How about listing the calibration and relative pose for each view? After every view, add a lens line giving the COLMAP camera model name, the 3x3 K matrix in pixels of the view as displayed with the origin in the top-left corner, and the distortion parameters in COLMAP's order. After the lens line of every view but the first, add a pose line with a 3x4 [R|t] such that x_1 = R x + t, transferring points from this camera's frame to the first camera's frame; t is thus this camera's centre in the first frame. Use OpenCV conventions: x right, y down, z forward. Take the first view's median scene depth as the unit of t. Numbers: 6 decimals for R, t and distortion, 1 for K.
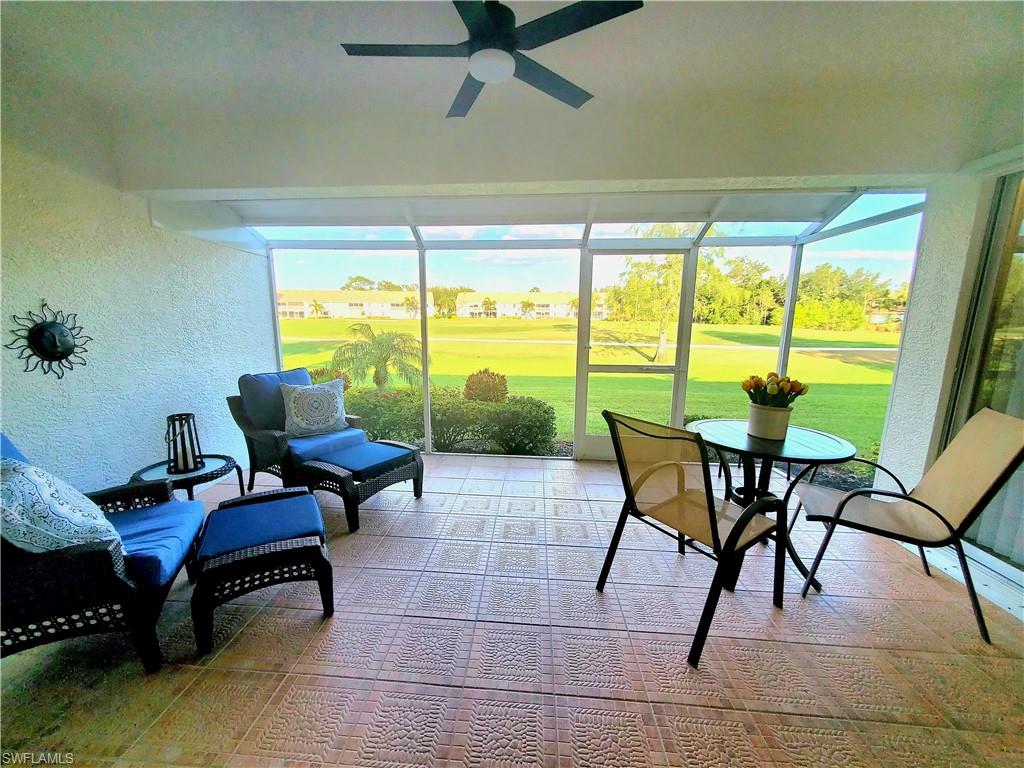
lens RADIAL K [[404.9, 0, 500.6], [0, 404.9, 390.2], [0, 0, 1]] dist [-0.000310, -0.000918]
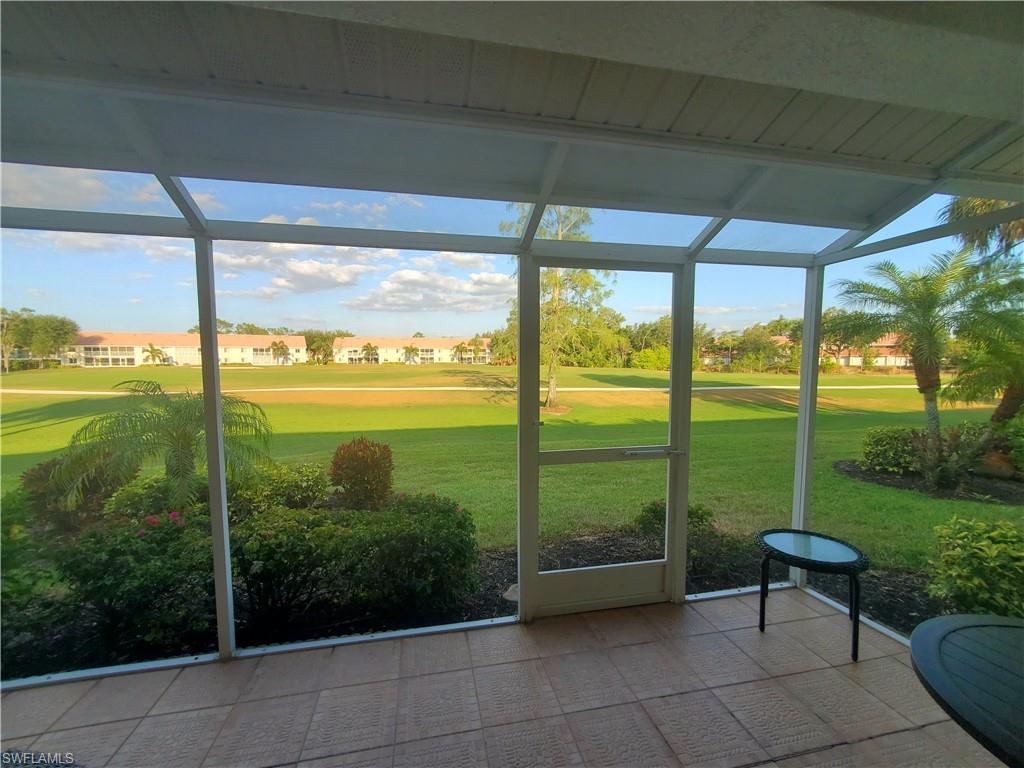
lens RADIAL K [[406.1, 0, 502.0], [0, 406.1, 389.3], [0, 0, 1]] dist [0.001870, -0.002421]
pose [[0.959750, -0.027515, 0.279504, 0.008464], [0.058363, 0.993004, -0.102651, -0.099852], [-0.274725, 0.114832, 0.954641, 0.469895]]
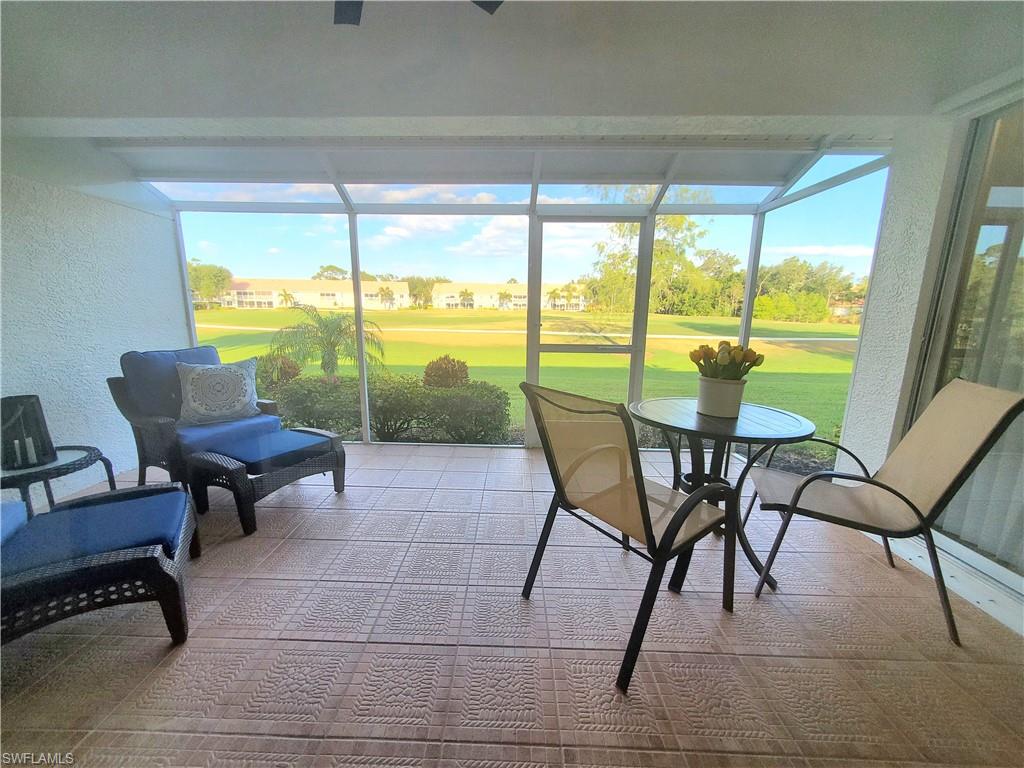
lens RADIAL K [[406.1, 0, 502.0], [0, 406.1, 389.3], [0, 0, 1]] dist [0.001870, -0.002421]
pose [[0.998381, -0.006719, 0.056489, 0.082420], [0.005751, 0.999834, 0.017276, 0.024363], [-0.056596, -0.016923, 0.998254, 0.088600]]
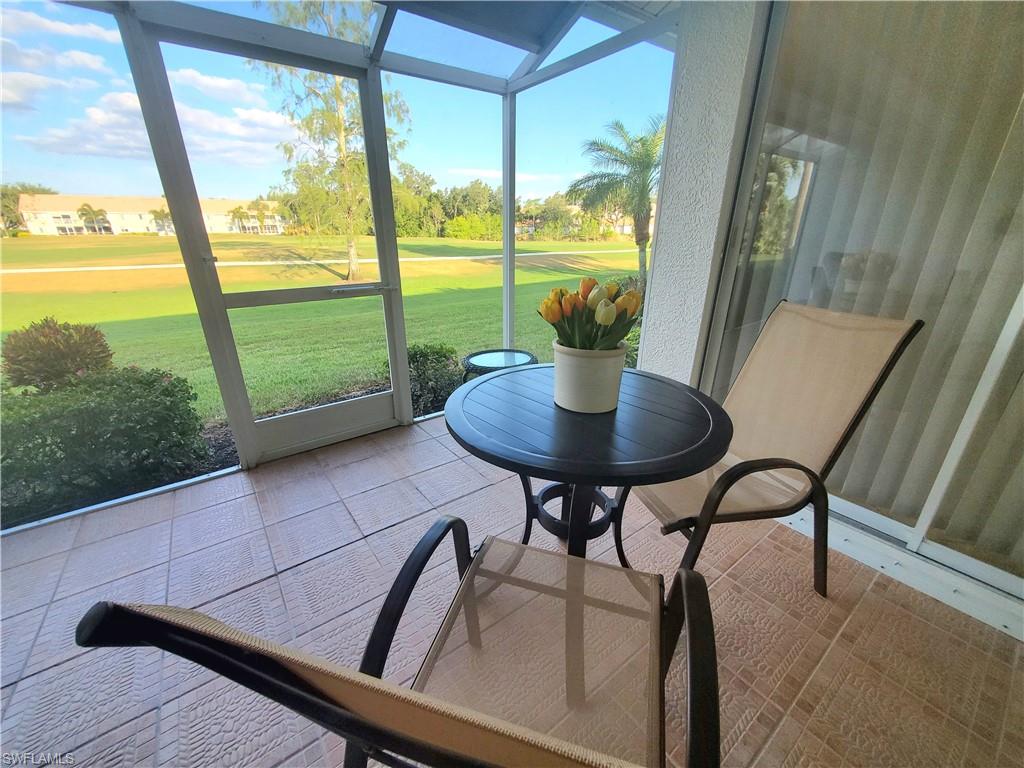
lens RADIAL K [[407.0, 0, 501.8], [0, 407.0, 389.1], [0, 0, 1]] dist [-0.001579, -0.000776]
pose [[0.754549, -0.247242, 0.607888, 0.147739], [0.127546, 0.963901, 0.233723, -0.023177], [-0.643730, -0.098822, 0.758845, 0.385524]]
